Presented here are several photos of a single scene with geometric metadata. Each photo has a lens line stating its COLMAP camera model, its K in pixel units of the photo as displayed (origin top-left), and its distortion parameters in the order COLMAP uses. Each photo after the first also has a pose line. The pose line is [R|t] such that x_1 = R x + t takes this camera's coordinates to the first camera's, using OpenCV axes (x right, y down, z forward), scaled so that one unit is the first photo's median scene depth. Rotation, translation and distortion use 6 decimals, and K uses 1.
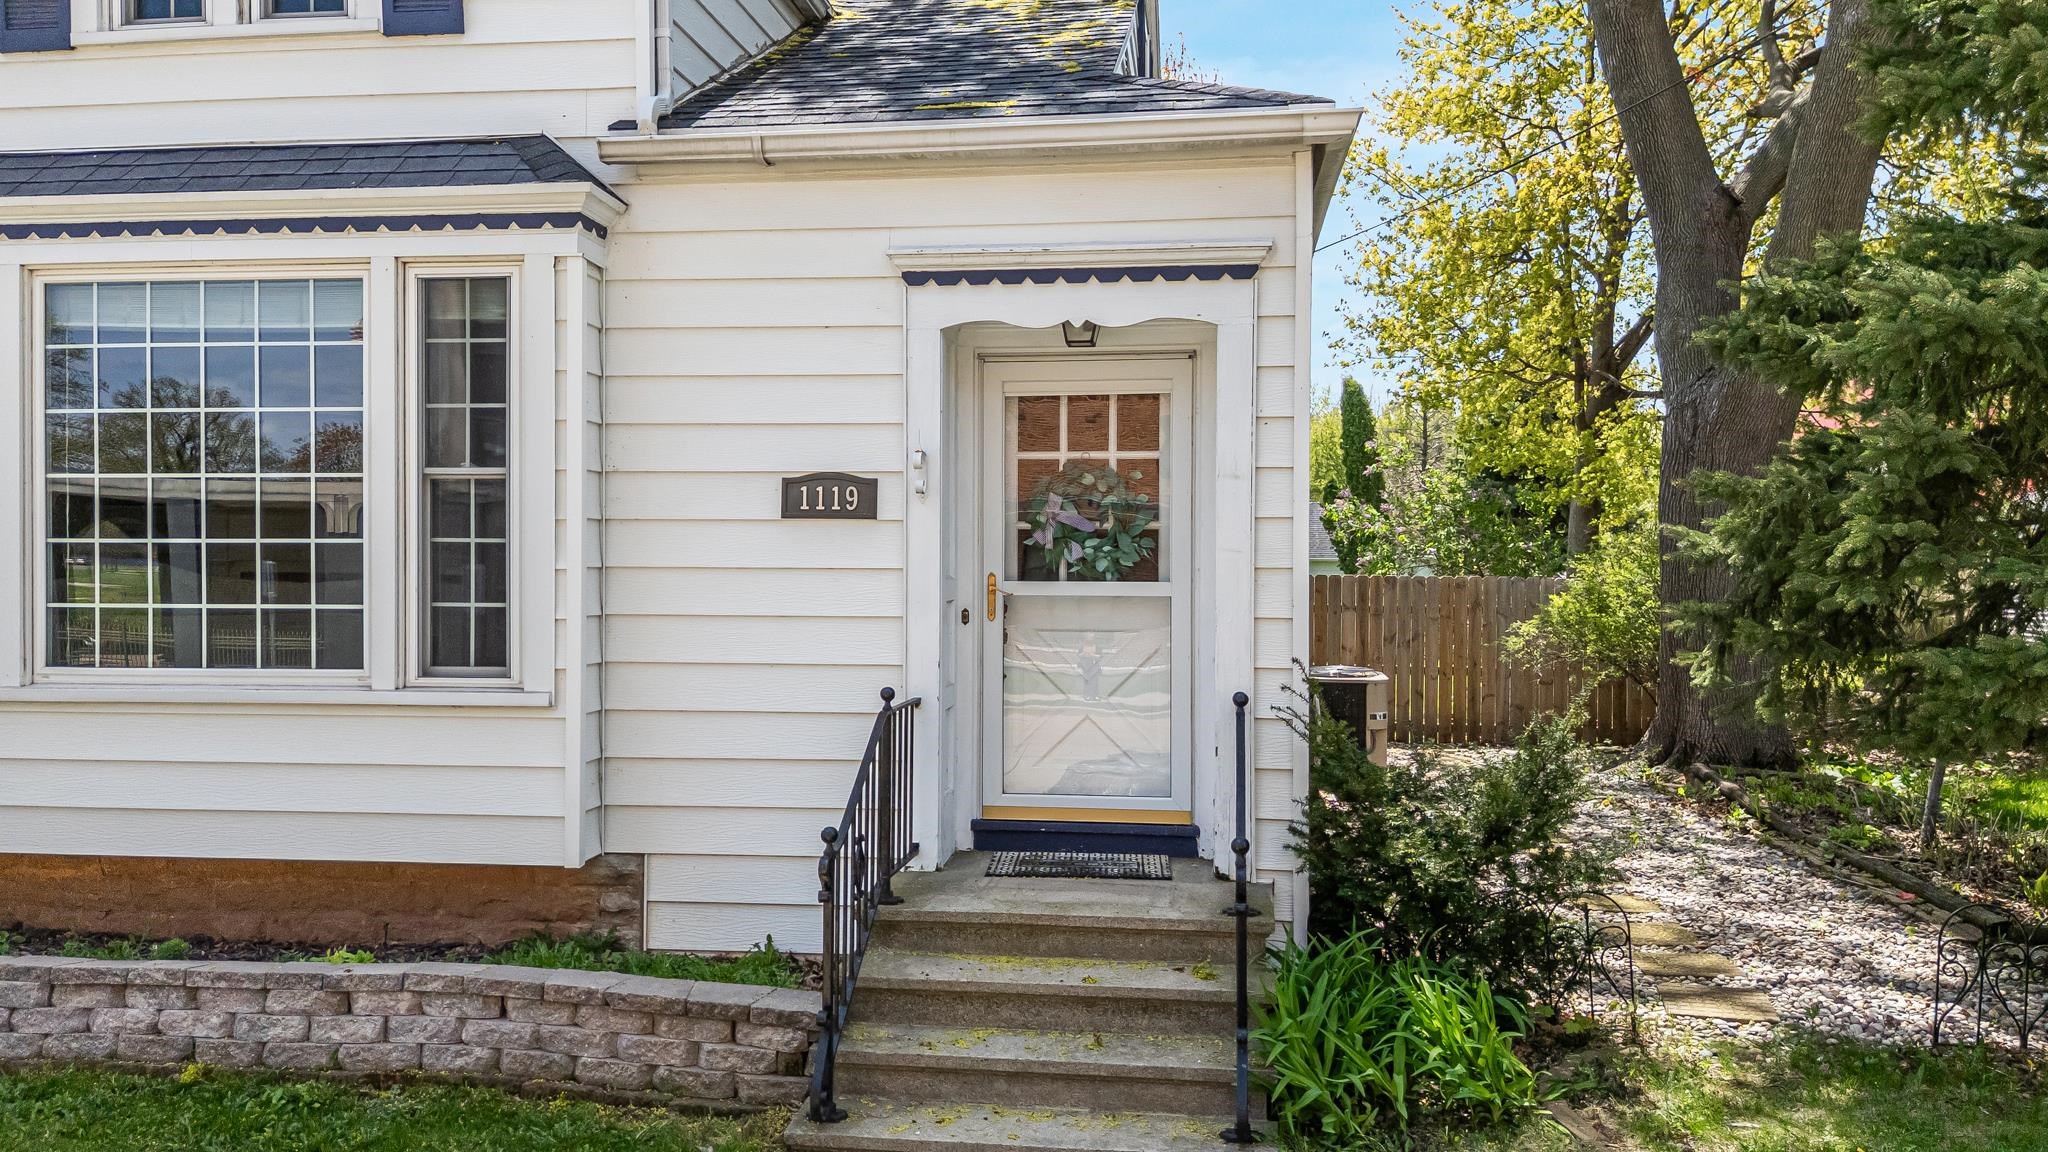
lens RADIAL K [[1502.4, 0, 1024.0], [0, 1502.4, 576.0], [0, 0, 1]] dist [0.090801, -0.119008]
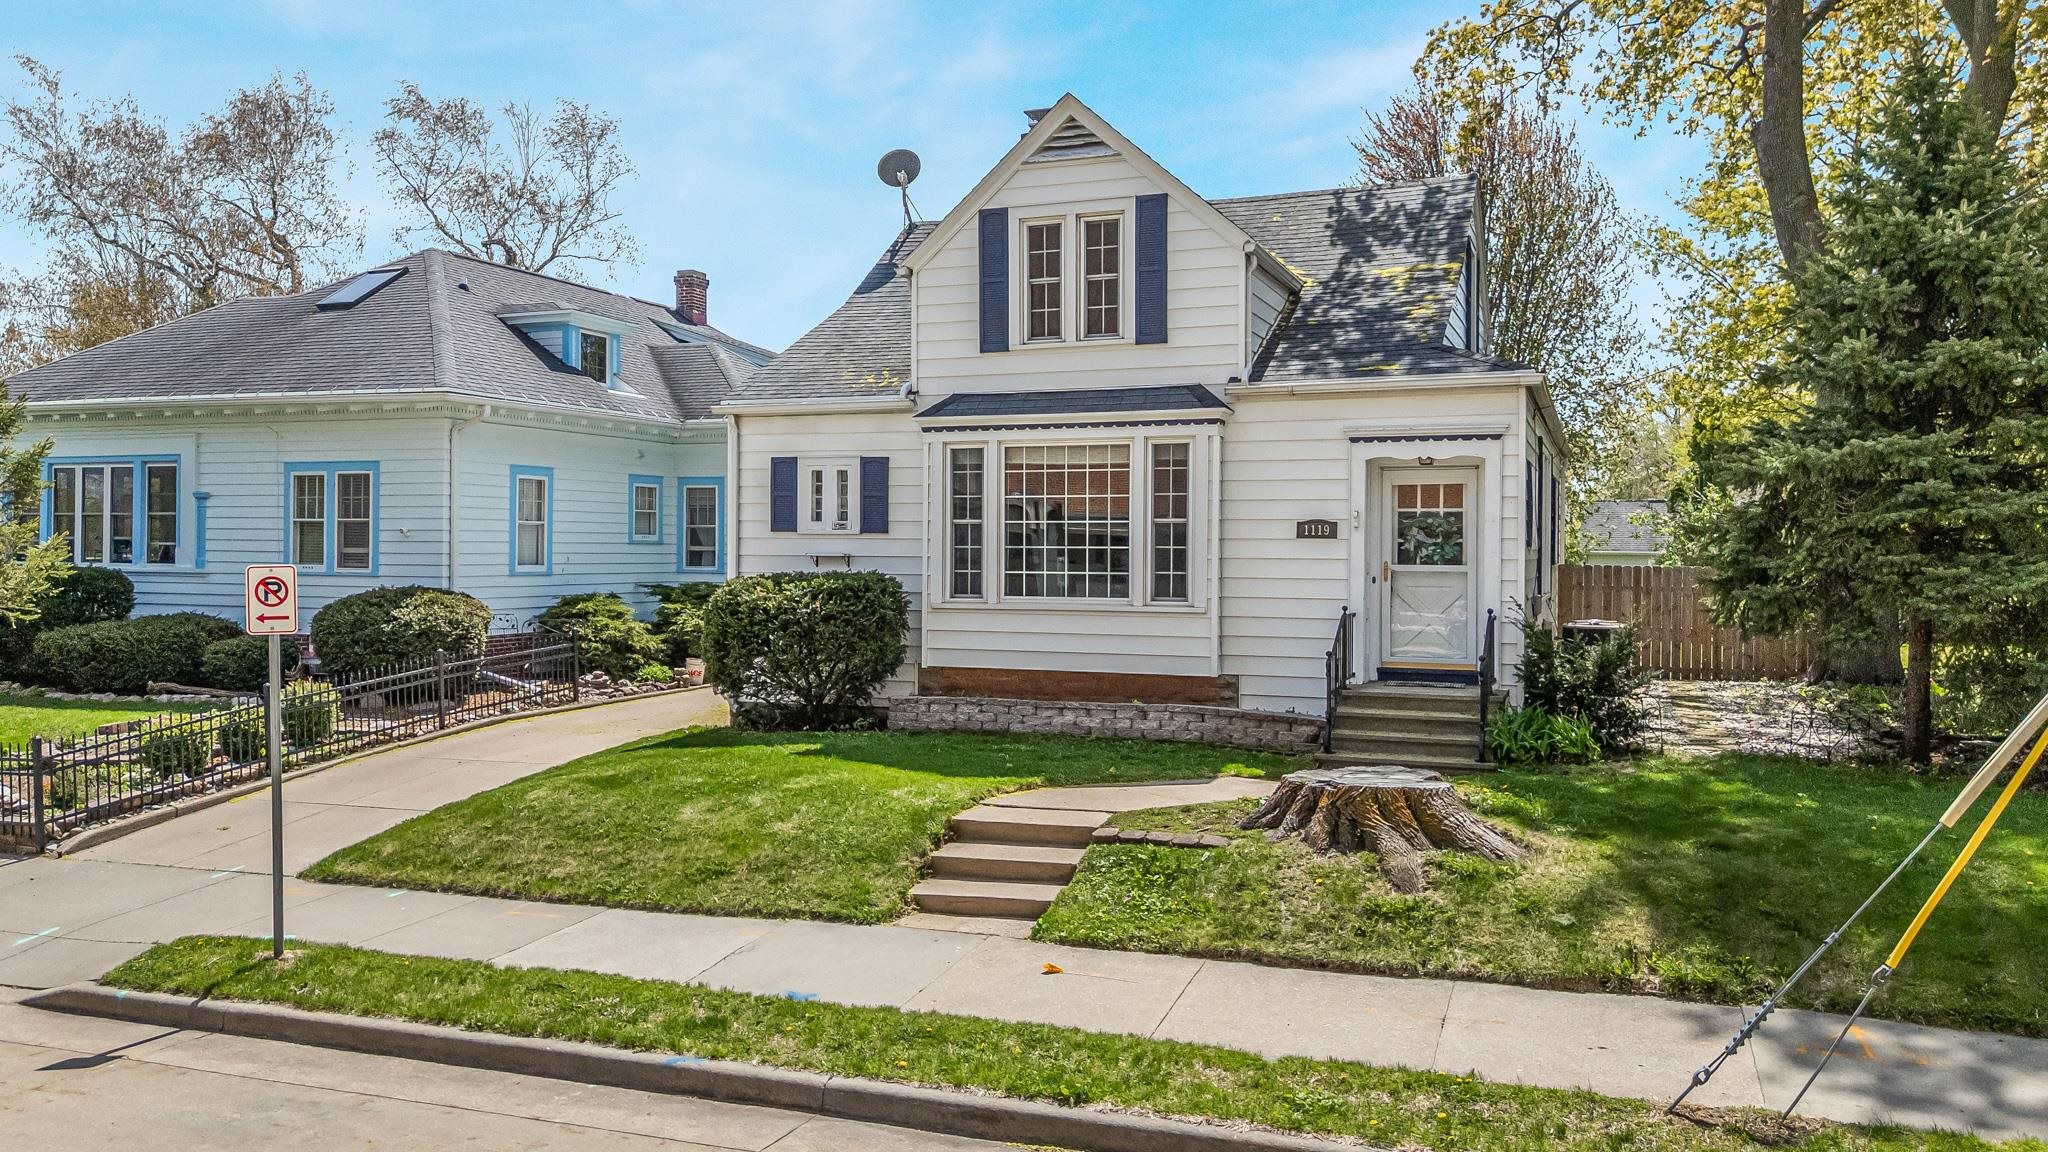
lens RADIAL K [[1505.5, 0, 1002.0], [0, 1505.5, 551.5], [0, 0, 1]] dist [0.088300, -0.089151]
pose [[0.968135, 0.003277, -0.250406, -0.011023], [-0.005856, 0.999937, -0.009552, 0.009047], [0.250359, 0.010714, 0.968094, -1.491141]]
